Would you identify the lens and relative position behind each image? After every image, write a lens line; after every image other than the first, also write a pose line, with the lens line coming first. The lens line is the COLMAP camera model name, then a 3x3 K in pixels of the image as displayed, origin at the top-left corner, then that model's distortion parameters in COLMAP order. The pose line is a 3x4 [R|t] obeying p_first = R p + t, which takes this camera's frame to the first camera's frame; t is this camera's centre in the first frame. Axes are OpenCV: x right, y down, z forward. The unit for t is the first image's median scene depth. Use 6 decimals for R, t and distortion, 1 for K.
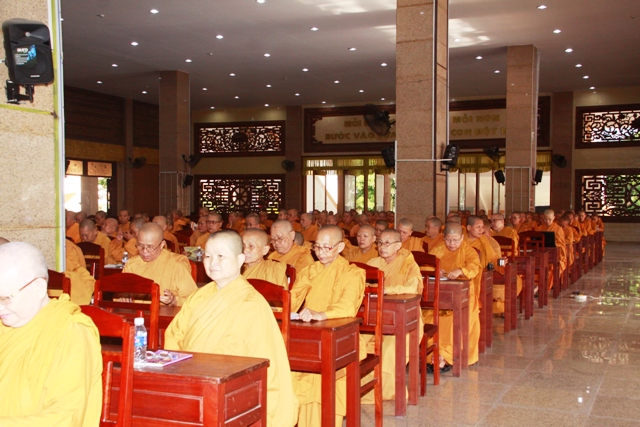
lens RADIAL K [[847.3, 0, 317.9], [0, 847.3, 222.2], [0, 0, 1]] dist [0.172097, 0.000000]
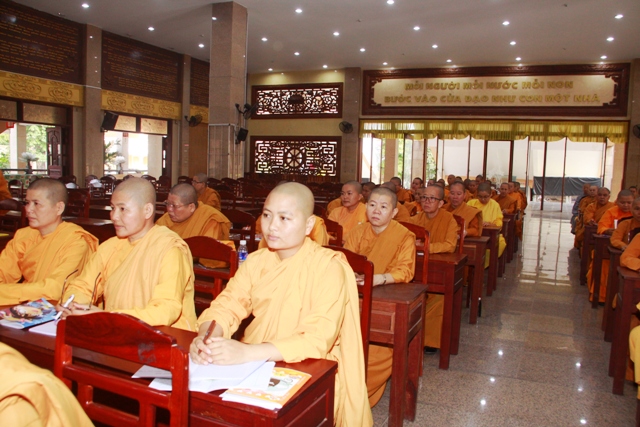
lens RADIAL K [[557.6, 0, 316.2], [0, 557.6, 210.5], [0, 0, 1]] dist [-0.106256, 0.016765]
pose [[0.999198, 0.030663, -0.025743, -0.048151], [-0.029016, 0.997648, 0.062104, -0.010055], [0.027587, -0.061307, 0.997738, 0.341961]]
